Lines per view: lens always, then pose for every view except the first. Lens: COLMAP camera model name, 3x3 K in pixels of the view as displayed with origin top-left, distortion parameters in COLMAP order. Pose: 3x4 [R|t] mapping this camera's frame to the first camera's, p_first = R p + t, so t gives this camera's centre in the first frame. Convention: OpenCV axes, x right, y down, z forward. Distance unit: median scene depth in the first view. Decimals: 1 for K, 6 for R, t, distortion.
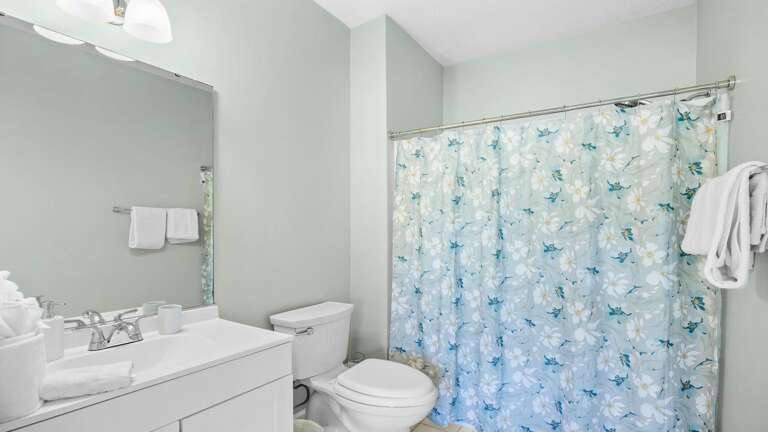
lens RADIAL K [[355.1, 0, 378.4], [0, 355.1, 242.1], [0, 0, 1]] dist [-0.018026, 0.003001]
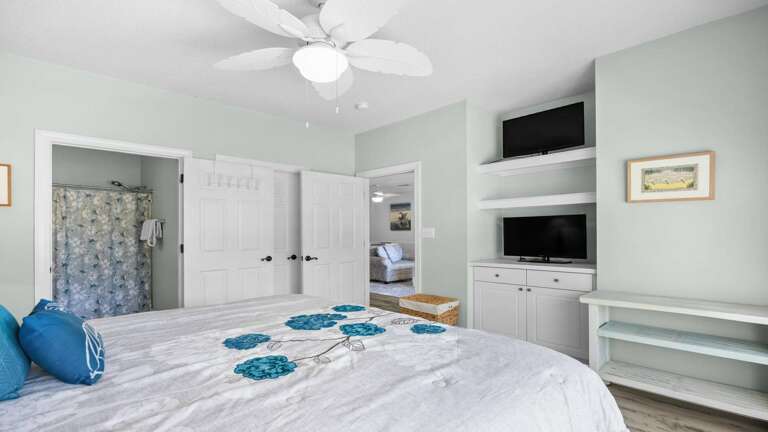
lens RADIAL K [[355.1, 0, 393.8], [0, 355.1, 233.9], [0, 0, 1]] dist [-0.018026, 0.003001]
pose [[0.183654, -0.004980, 0.982978, -1.623403], [0.030871, 0.999523, -0.000704, 0.038421], [-0.982506, 0.030475, 0.183720, -1.627023]]
